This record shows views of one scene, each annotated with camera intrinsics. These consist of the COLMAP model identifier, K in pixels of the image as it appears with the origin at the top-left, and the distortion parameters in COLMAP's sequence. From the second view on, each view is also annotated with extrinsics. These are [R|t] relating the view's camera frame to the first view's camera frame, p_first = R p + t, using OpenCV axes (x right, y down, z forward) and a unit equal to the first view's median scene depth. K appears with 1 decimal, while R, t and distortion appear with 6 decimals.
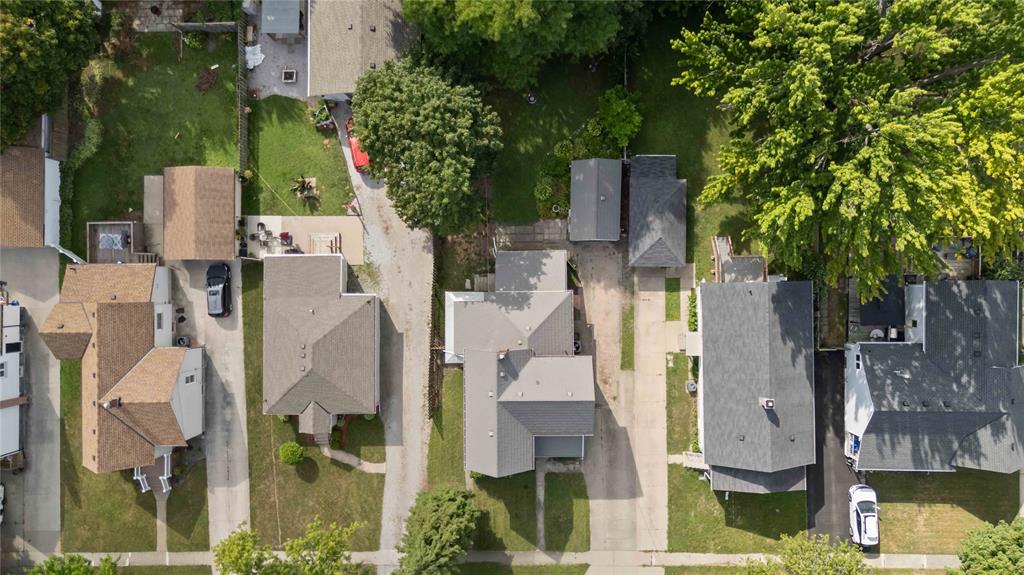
lens RADIAL K [[772.0, 0, 508.7], [0, 772.0, 292.0], [0, 0, 1]] dist [0.038902, -0.001177]
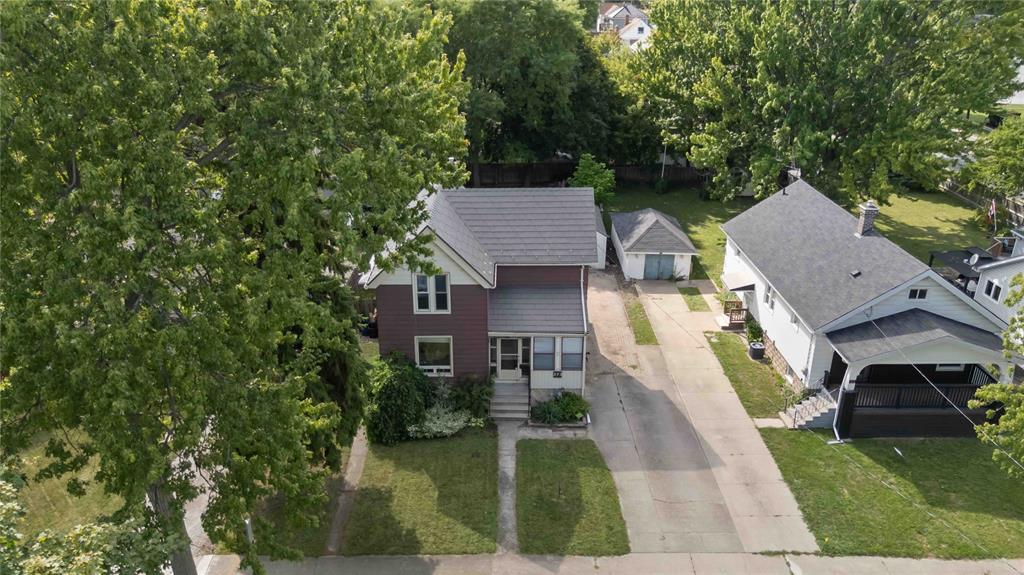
lens RADIAL K [[764.4, 0, 503.9], [0, 764.4, 285.1], [0, 0, 1]] dist [0.025612, -0.003817]
pose [[0.998714, 0.049274, 0.011924, 0.028645], [-0.006565, 0.358929, -0.933342, 0.673291], [-0.050269, 0.932063, 0.358791, 0.753259]]
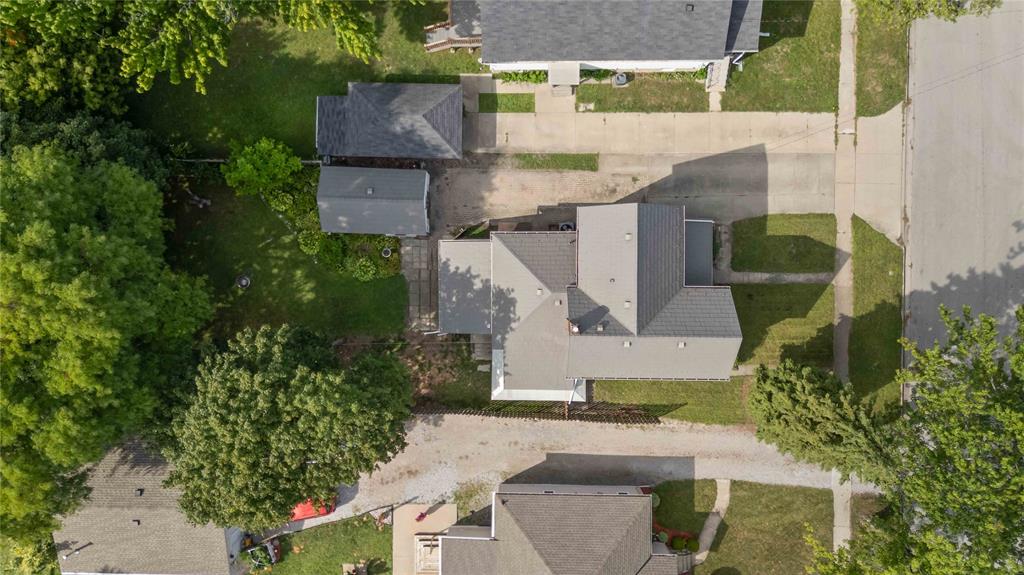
lens RADIAL K [[764.4, 0, 503.9], [0, 764.4, 285.1], [0, 0, 1]] dist [0.025612, -0.003817]
pose [[0.013866, -0.999724, 0.018942, 0.016133], [0.999404, 0.013257, -0.031865, 0.033630], [0.031605, 0.019372, 0.999313, 0.242011]]
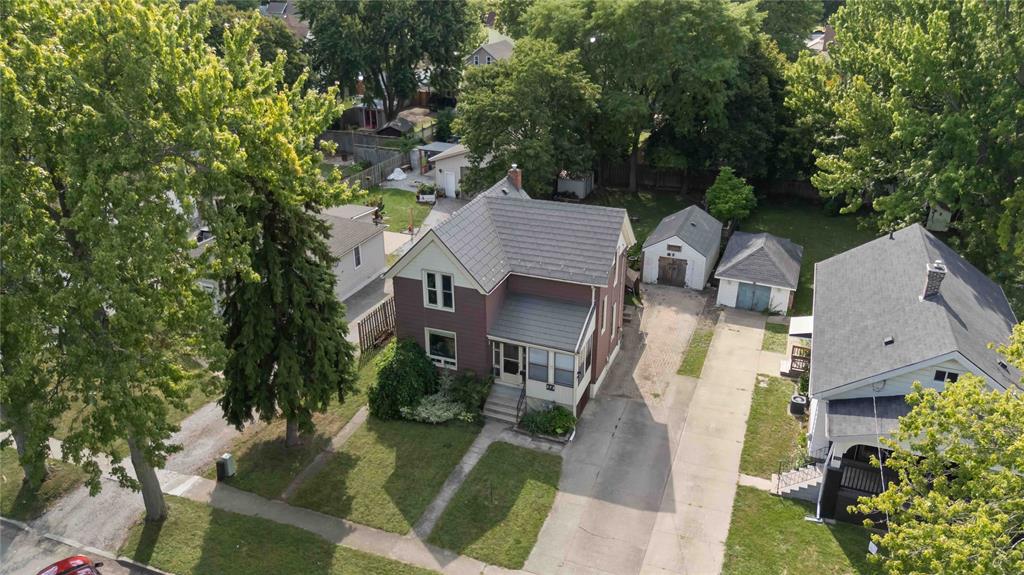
lens RADIAL K [[764.4, 0, 503.9], [0, 764.4, 285.1], [0, 0, 1]] dist [0.025612, -0.003817]
pose [[0.924185, 0.197636, -0.326838, 0.206256], [-0.378159, 0.353261, -0.855689, 0.652811], [-0.053656, 0.914411, 0.401216, 0.716828]]
